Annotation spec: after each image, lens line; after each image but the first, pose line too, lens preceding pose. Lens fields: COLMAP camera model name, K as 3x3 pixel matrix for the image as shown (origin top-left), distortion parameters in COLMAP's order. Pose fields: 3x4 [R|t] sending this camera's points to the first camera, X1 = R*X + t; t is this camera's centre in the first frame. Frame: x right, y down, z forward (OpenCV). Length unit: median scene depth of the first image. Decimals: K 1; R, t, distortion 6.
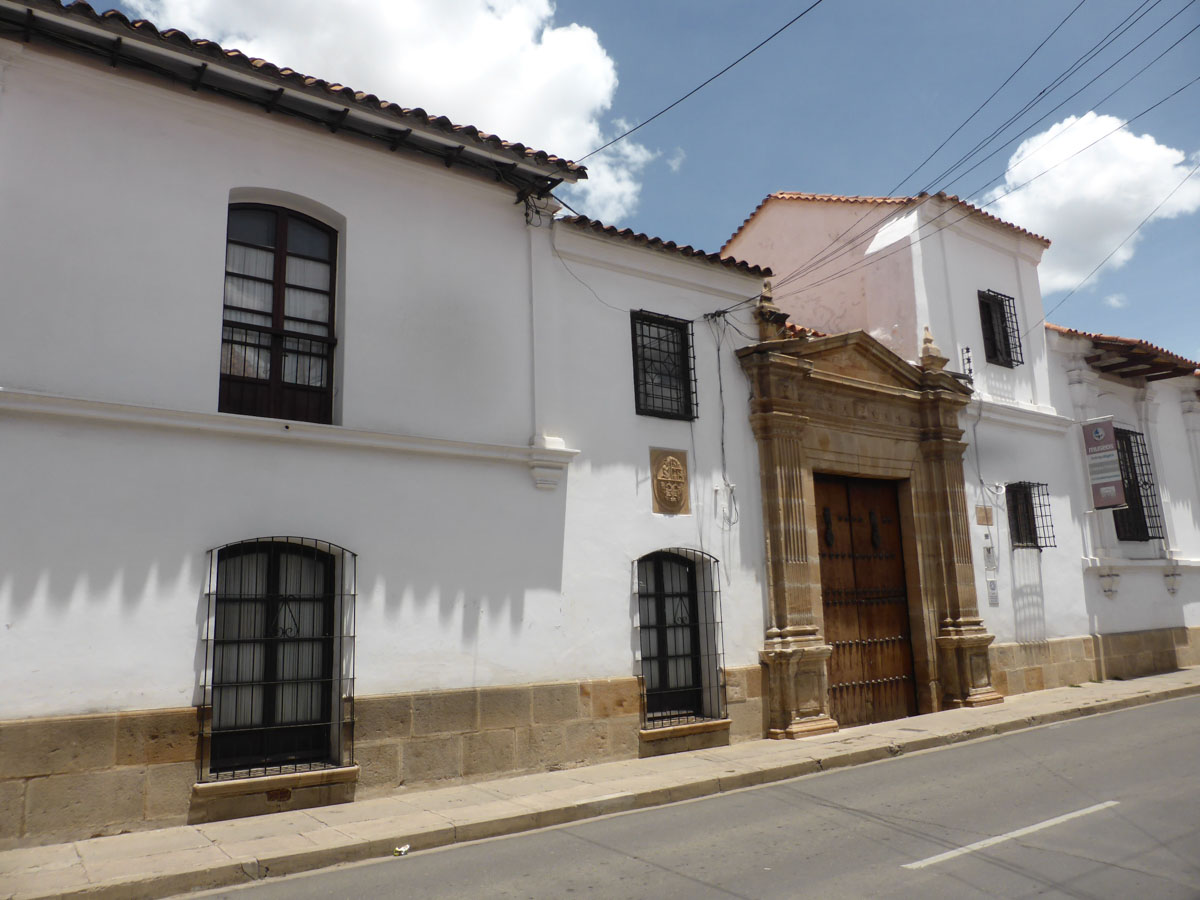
lens RADIAL K [[846.0, 0, 593.6], [0, 846.0, 450.6], [0, 0, 1]] dist [-0.003357, 0.015561]
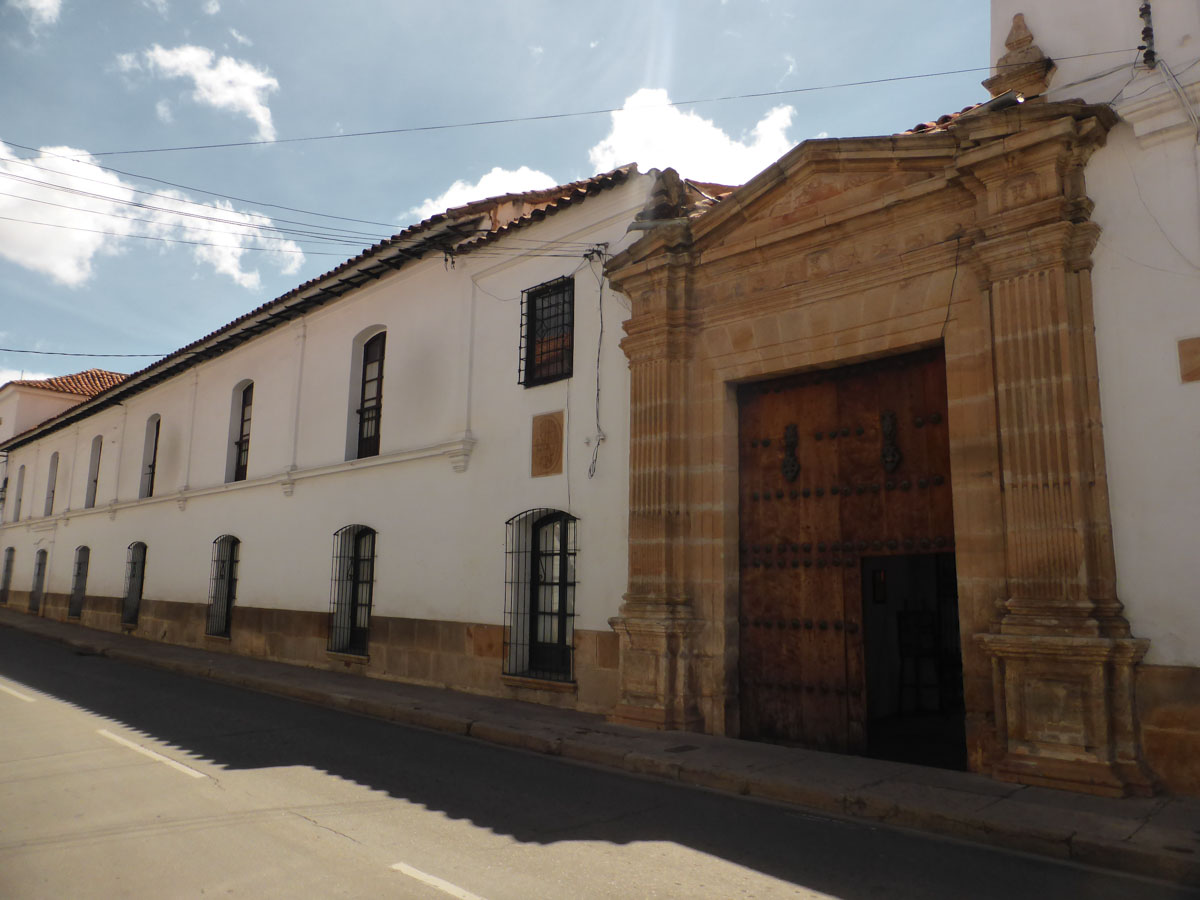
lens RADIAL K [[846.1, 0, 623.2], [0, 846.1, 444.9], [0, 0, 1]] dist [-0.001212, 0.061035]
pose [[0.190326, -0.130296, -0.973036, 1.257855], [0.172217, 0.980215, -0.097572, 0.172873], [0.966497, -0.149003, 0.209000, 0.988469]]
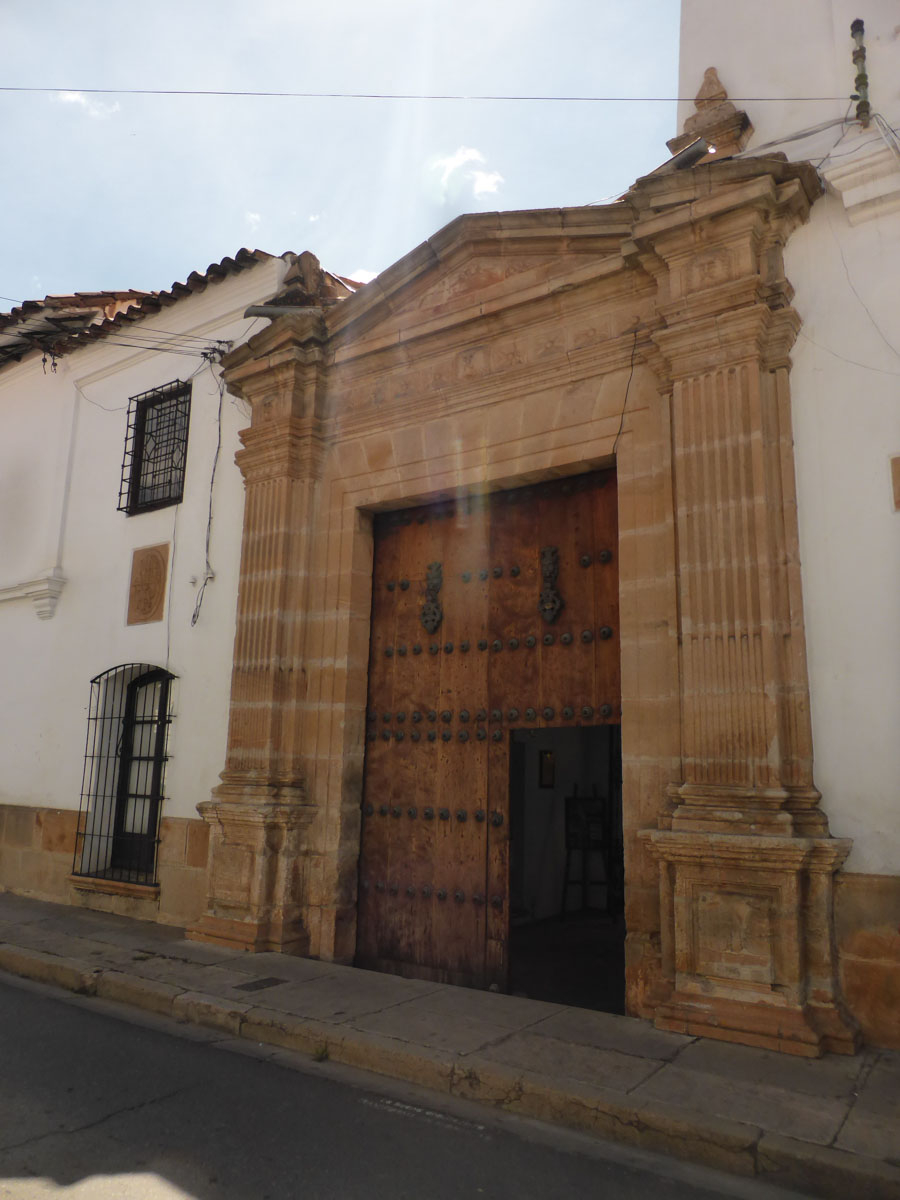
lens RADIAL K [[846.1, 0, 439.4], [0, 846.1, 592.6], [0, 0, 1]] dist [-0.001212, 0.061035]
pose [[0.323587, -0.155504, -0.933333, 1.086787], [0.148047, 0.982575, -0.112380, 0.202606], [0.934545, -0.101812, 0.340970, 1.111263]]
